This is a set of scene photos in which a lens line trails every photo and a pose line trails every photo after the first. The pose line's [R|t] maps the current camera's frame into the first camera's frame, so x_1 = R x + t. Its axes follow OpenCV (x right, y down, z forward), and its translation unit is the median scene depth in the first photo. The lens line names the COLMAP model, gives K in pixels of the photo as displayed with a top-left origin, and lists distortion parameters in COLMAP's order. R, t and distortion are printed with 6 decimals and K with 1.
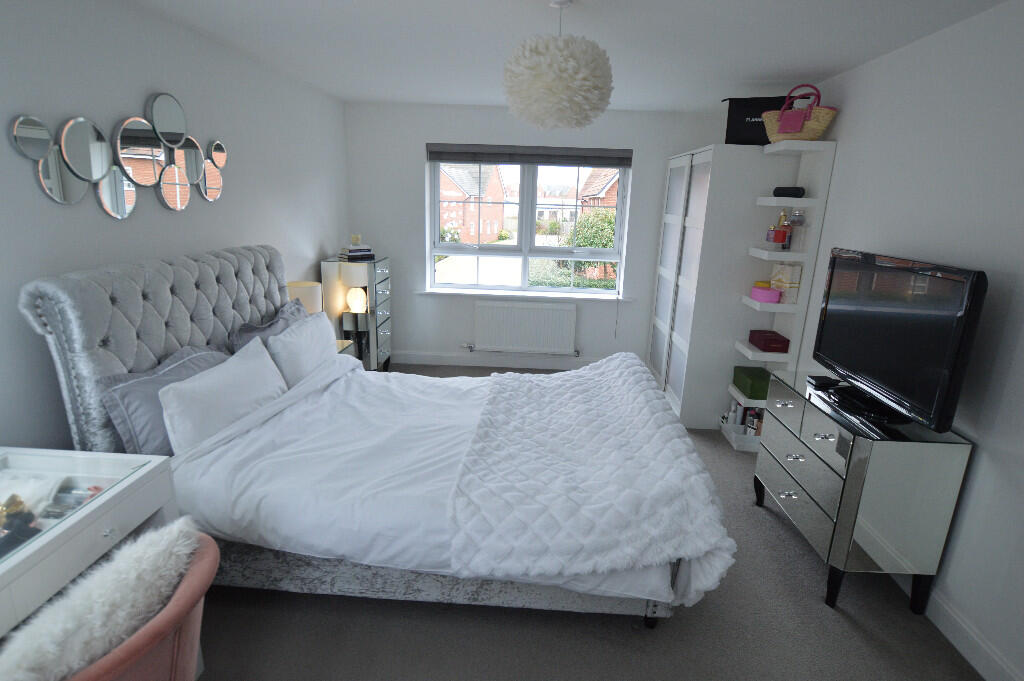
lens RADIAL K [[534.7, 0, 514.4], [0, 534.7, 343.0], [0, 0, 1]] dist [-0.022847, 0.003267]
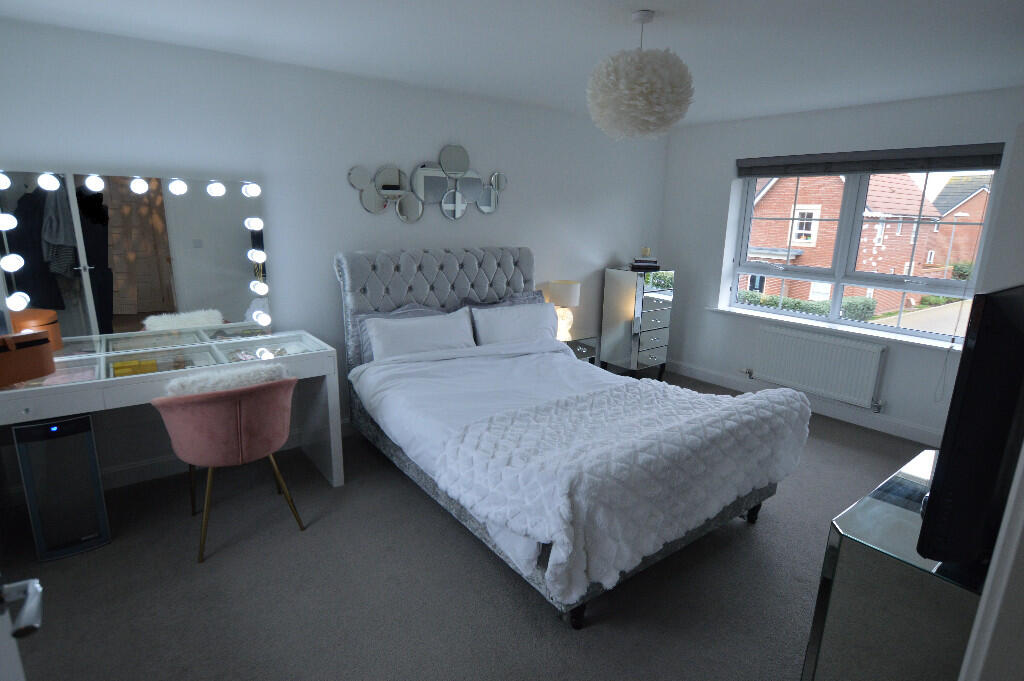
lens RADIAL K [[534.7, 0, 512.3], [0, 534.7, 339.3], [0, 0, 1]] dist [-0.022847, 0.003267]
pose [[0.639067, 0.157829, -0.752783, 0.383837], [-0.198634, 0.979386, 0.036710, -0.001917], [0.743059, 0.126068, 0.657244, 0.089843]]
